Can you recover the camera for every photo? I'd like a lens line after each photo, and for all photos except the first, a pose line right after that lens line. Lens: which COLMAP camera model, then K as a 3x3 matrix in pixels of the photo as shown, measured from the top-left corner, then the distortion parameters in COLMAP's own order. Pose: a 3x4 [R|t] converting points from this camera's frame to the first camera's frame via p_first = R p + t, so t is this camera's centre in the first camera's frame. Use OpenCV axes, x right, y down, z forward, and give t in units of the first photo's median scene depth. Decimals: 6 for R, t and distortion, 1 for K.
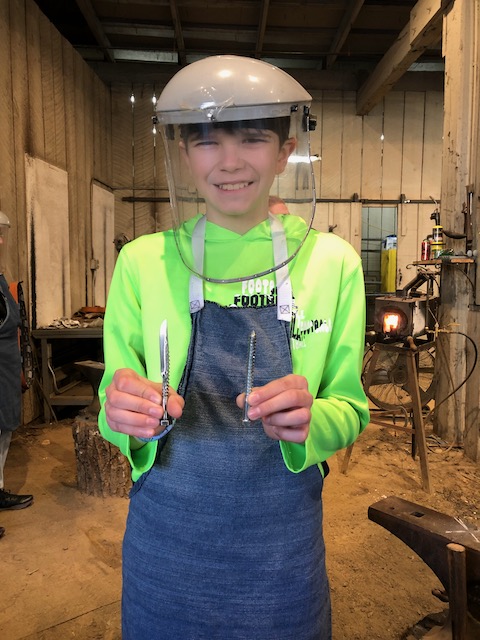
lens RADIAL K [[507.3, 0, 240.0], [0, 507.3, 320.0], [0, 0, 1]] dist [0.006705, -0.002292]
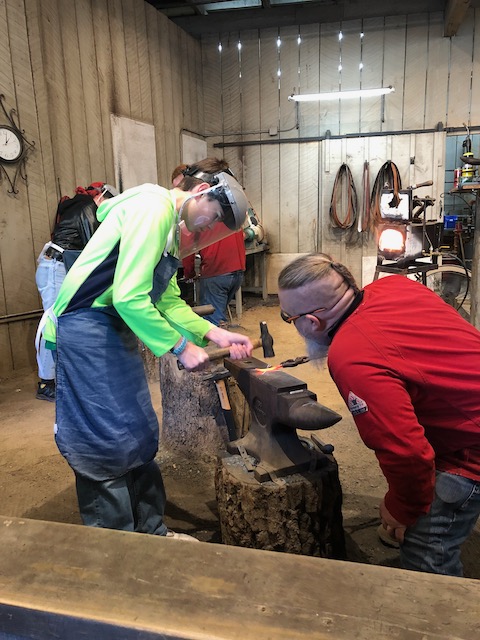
lens RADIAL K [[507.3, 0, 240.0], [0, 507.3, 320.0], [0, 0, 1]] dist [0.006705, -0.002292]
pose [[0.961633, 0.021927, -0.273463, 0.147168], [0.008239, 0.994043, 0.108675, 0.020546], [0.274217, -0.106758, 0.955724, -0.084008]]
